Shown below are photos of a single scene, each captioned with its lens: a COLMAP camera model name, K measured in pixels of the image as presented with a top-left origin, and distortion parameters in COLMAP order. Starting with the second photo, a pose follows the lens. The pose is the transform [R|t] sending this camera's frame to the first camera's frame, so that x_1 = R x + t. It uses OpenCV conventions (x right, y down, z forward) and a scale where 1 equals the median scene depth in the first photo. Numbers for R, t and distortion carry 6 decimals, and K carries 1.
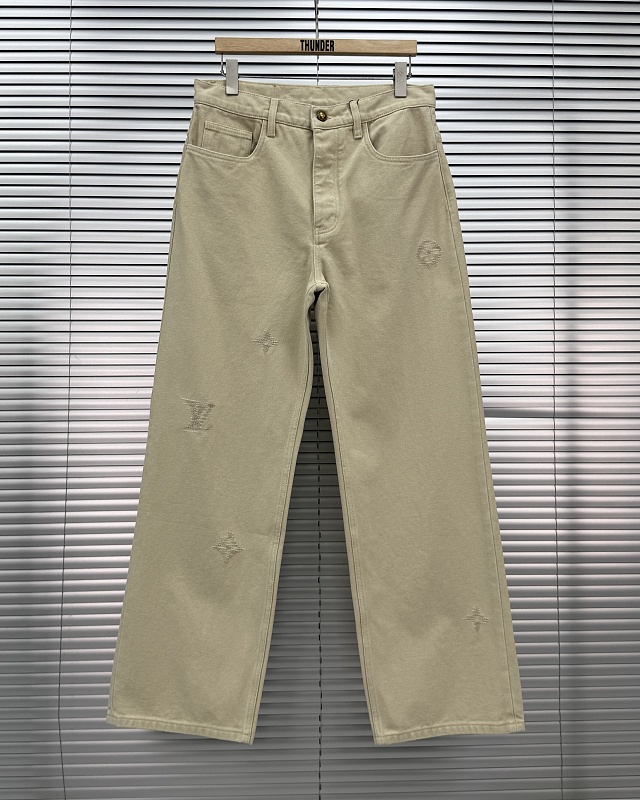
lens RADIAL K [[789.4, 0, 318.4], [0, 789.4, 398.2], [0, 0, 1]] dist [0.017366, 0.000000]
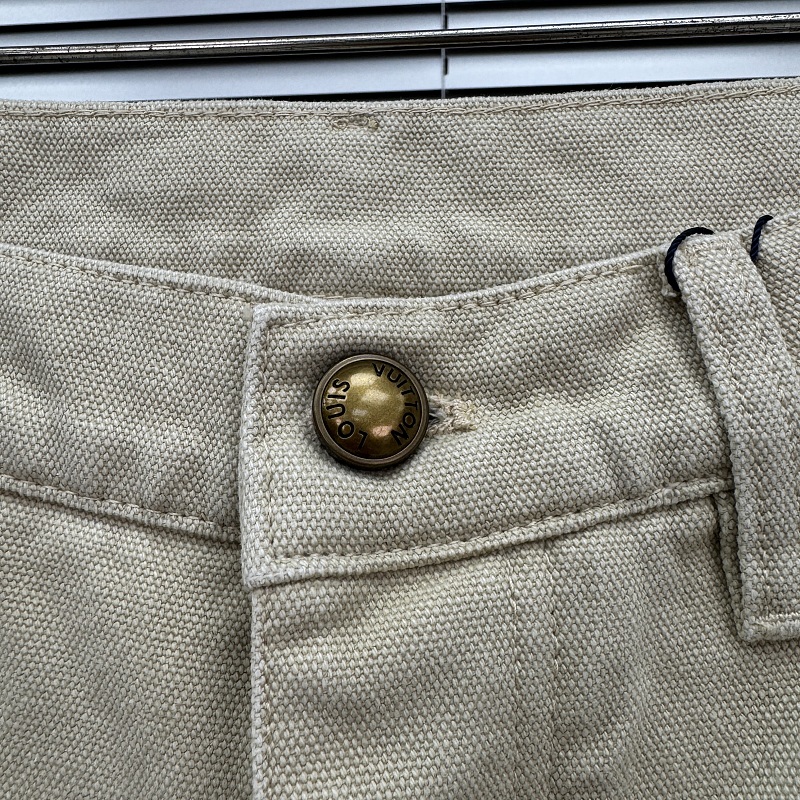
lens RADIAL K [[1007.6, 0, 394.8], [0, 1007.6, 395.0], [0, 0, 1]] dist [-0.001201, 0.000000]
pose [[0.995275, -0.013350, -0.096169, 0.018057], [-0.001806, 0.987786, -0.155807, -0.338640], [0.097074, 0.155245, 0.983095, 0.882902]]
